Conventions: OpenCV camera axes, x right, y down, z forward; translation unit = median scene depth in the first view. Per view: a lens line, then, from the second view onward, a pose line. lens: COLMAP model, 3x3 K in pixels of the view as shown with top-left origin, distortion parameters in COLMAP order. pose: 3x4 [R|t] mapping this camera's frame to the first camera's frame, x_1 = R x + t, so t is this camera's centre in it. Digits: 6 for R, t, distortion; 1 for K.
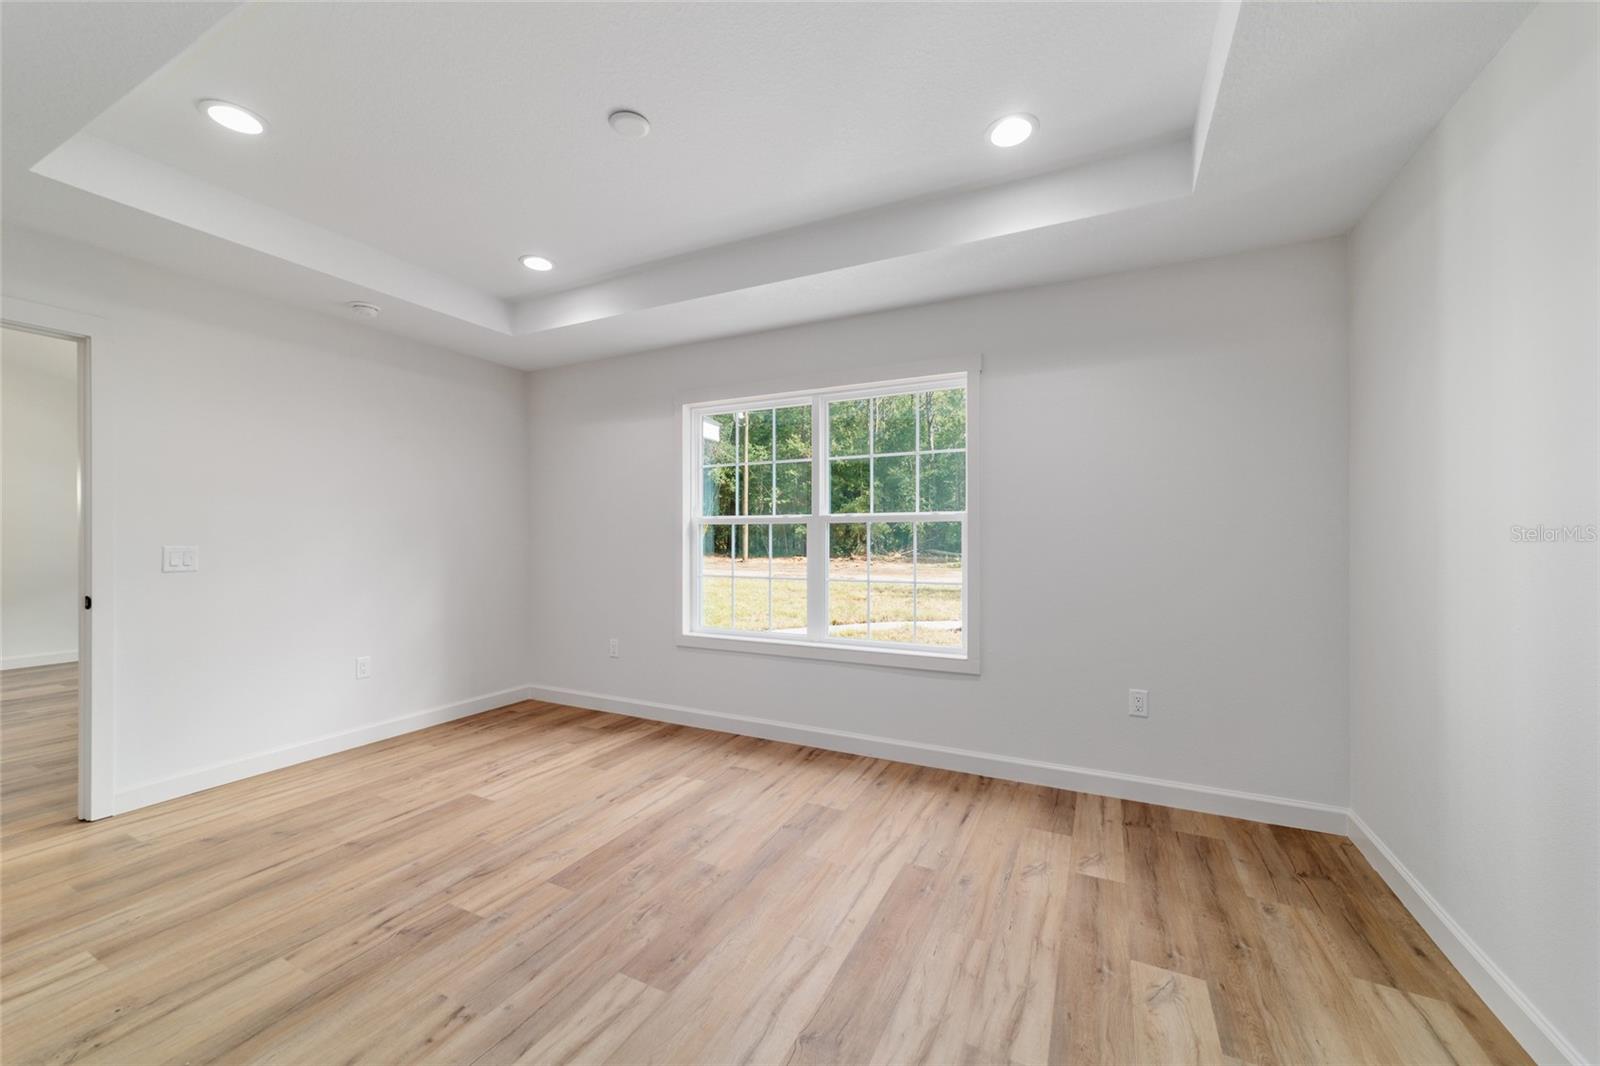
lens RADIAL K [[613.6, 0, 791.6], [0, 613.6, 535.0], [0, 0, 1]] dist [-0.013223, 0.007025]
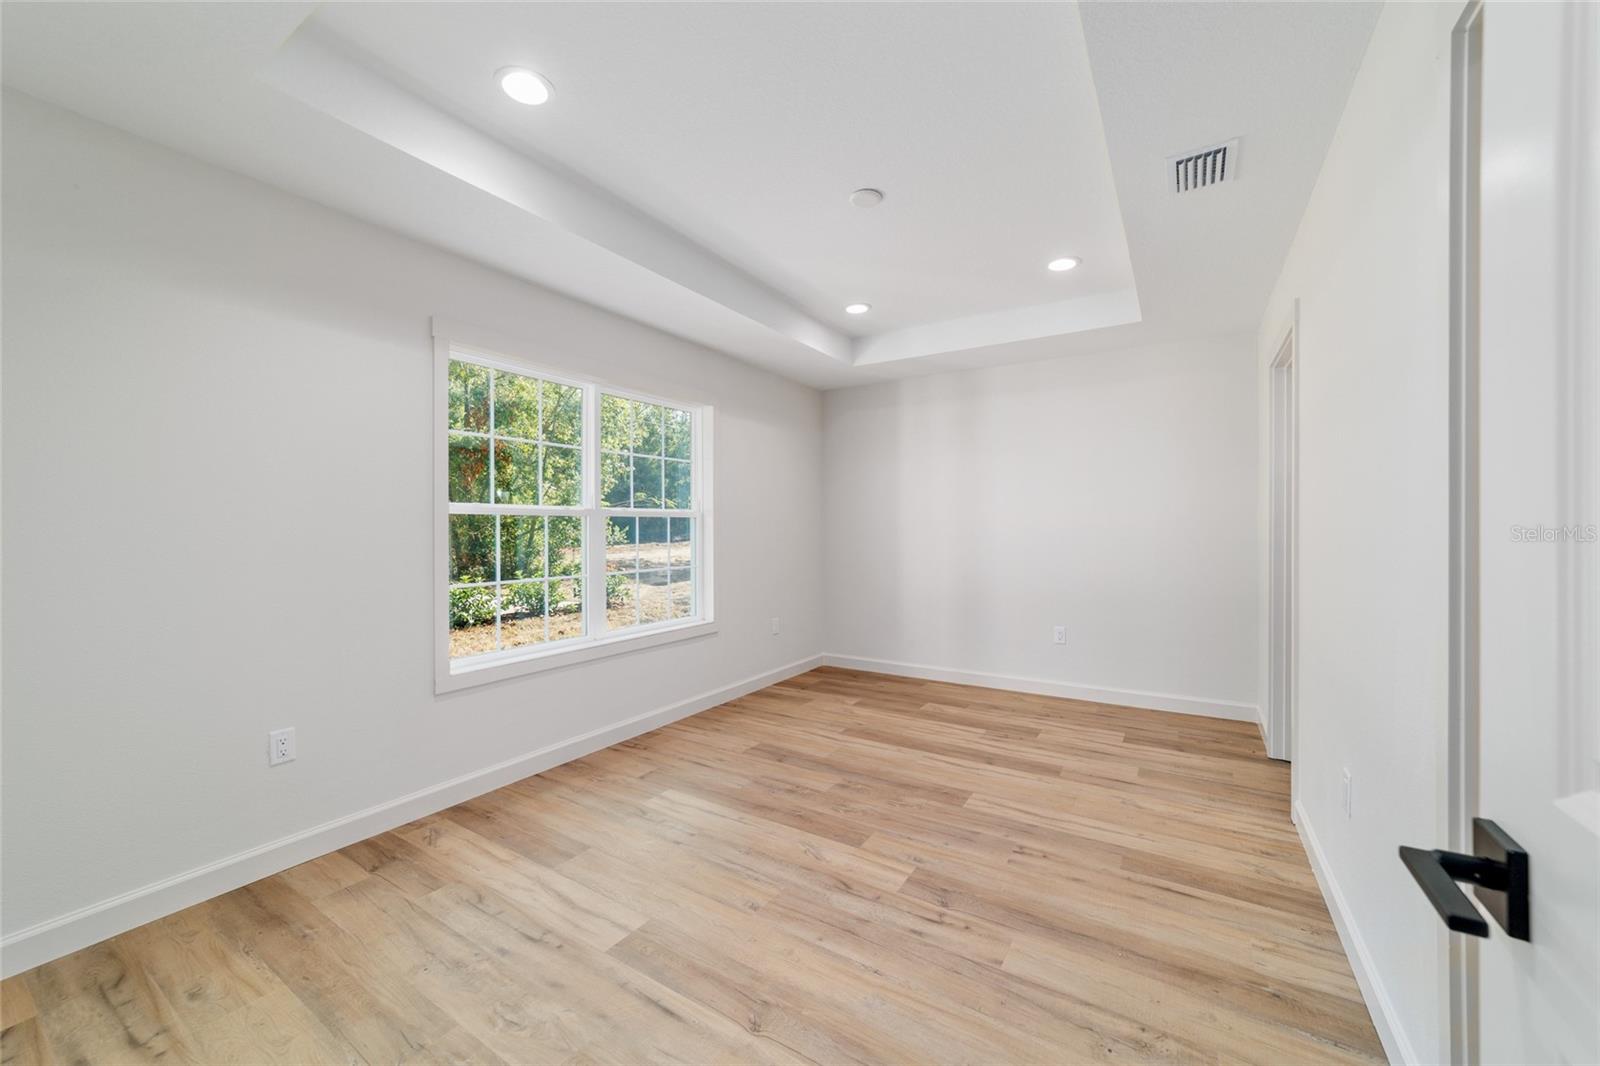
lens RADIAL K [[613.6, 0, 791.6], [0, 613.6, 535.0], [0, 0, 1]] dist [-0.013223, 0.007025]
pose [[0.101809, -0.010815, 0.994745, -1.216425], [0.000211, 0.999941, 0.010850, -0.002008], [-0.994804, -0.000895, 0.101806, 0.821503]]
